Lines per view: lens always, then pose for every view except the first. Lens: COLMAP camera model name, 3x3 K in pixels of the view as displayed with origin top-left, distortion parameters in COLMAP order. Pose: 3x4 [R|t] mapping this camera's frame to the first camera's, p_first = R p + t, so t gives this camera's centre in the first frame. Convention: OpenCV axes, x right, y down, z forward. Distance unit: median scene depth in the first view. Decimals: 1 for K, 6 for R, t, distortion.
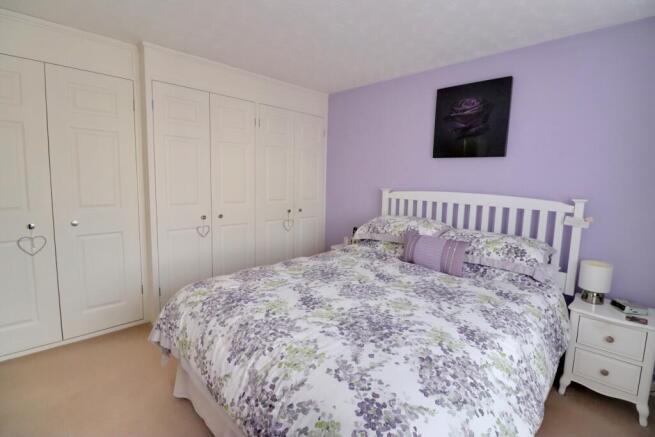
lens RADIAL K [[302.4, 0, 327.5], [0, 302.4, 218.5], [0, 0, 1]] dist [-0.016679, -0.000466]
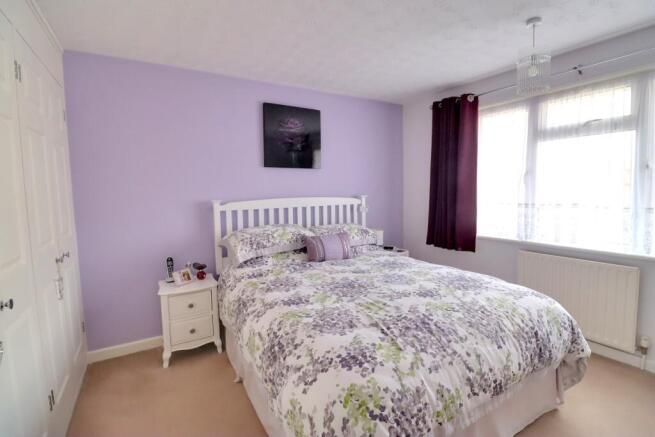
lens RADIAL K [[309.7, 0, 328.5], [0, 309.7, 221.9], [0, 0, 1]] dist [-0.015708, 0.000200]
pose [[0.225629, -0.138269, 0.964351, -0.890203], [0.152399, 0.982699, 0.105243, -0.126974], [-0.962219, 0.123221, 0.242798, 0.744785]]
